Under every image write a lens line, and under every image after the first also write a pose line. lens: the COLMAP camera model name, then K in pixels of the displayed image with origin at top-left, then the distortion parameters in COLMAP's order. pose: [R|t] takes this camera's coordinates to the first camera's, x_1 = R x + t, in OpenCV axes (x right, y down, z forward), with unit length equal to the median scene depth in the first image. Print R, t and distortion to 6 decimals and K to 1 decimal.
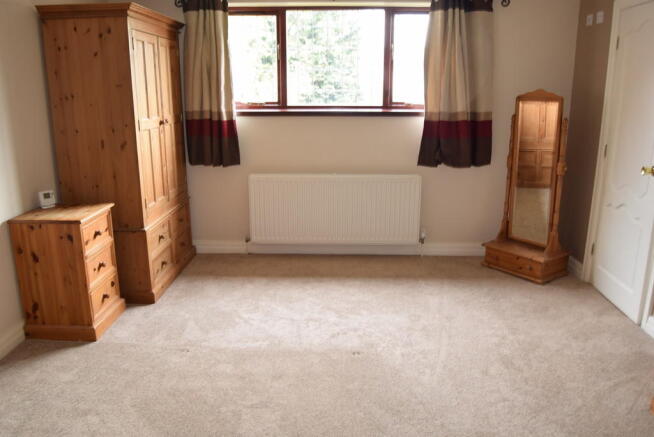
lens RADIAL K [[522.4, 0, 327.0], [0, 522.4, 218.5], [0, 0, 1]] dist [-0.108364, 0.054106]
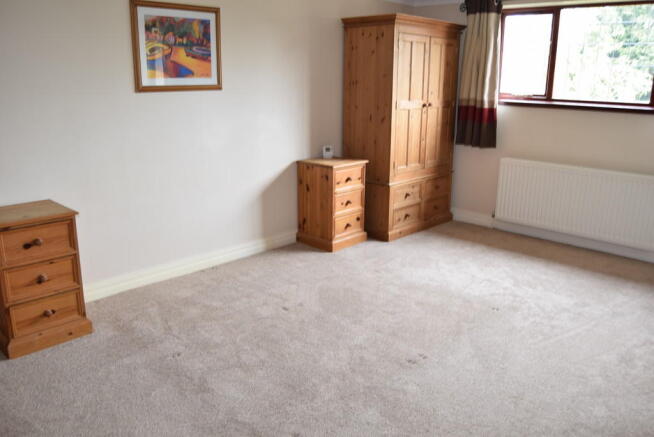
lens RADIAL K [[522.4, 0, 327.0], [0, 522.4, 218.5], [0, 0, 1]] dist [-0.108364, 0.054106]
pose [[0.737119, 0.180499, -0.651210, 0.400494], [-0.172180, 0.982028, 0.077298, 0.030136], [0.653459, 0.055147, 0.754950, -0.103230]]
